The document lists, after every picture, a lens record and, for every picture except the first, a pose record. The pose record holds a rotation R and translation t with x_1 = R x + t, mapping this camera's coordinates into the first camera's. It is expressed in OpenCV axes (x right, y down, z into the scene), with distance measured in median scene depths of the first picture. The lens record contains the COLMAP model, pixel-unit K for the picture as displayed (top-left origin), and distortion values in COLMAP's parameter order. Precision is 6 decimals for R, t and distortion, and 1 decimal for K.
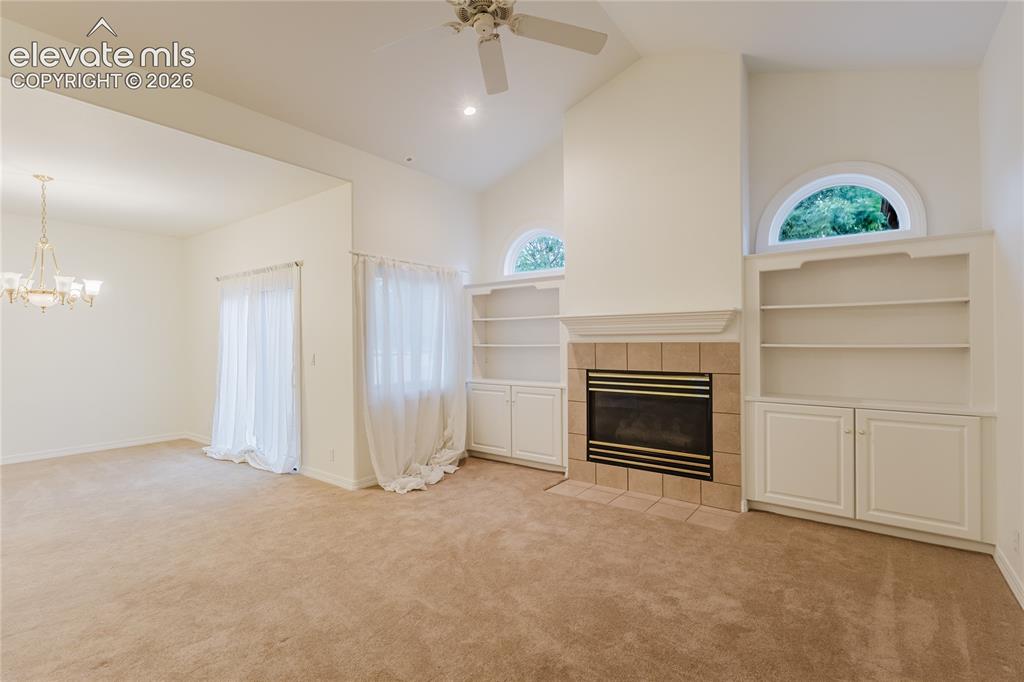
lens RADIAL K [[469.0, 0, 510.4], [0, 469.0, 339.3], [0, 0, 1]] dist [-0.001193, 0.002767]
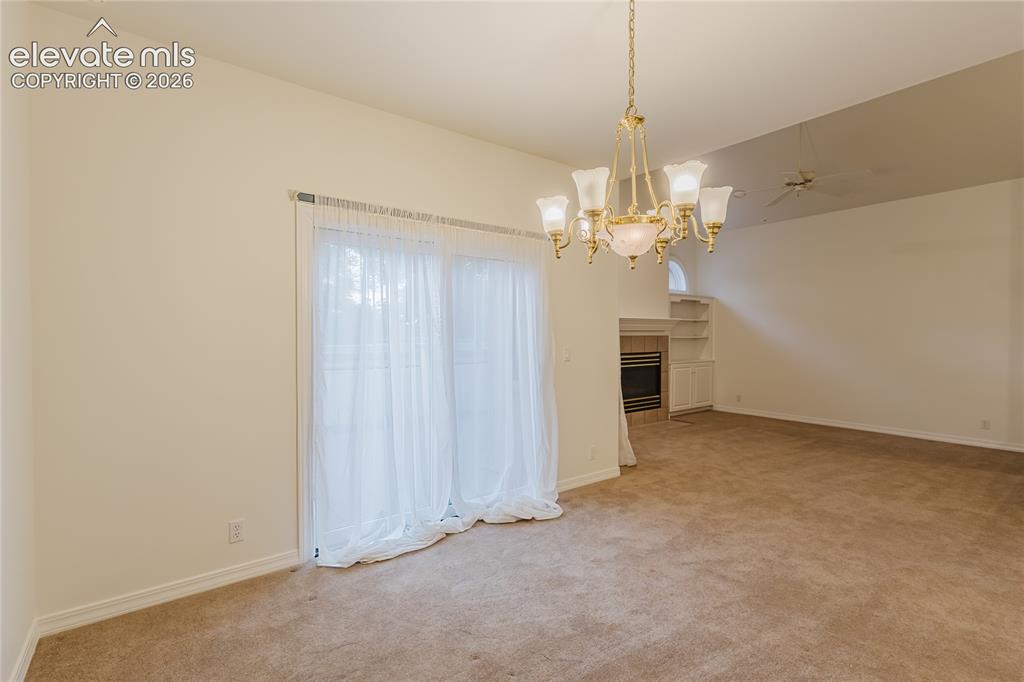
lens RADIAL K [[469.0, 0, 504.9], [0, 469.0, 338.8], [0, 0, 1]] dist [-0.001193, 0.002767]
pose [[0.282601, -0.003047, 0.959233, -1.438633], [-0.002671, 0.999989, 0.003963, 0.012238], [-0.959234, -0.003682, 0.282590, 0.964672]]
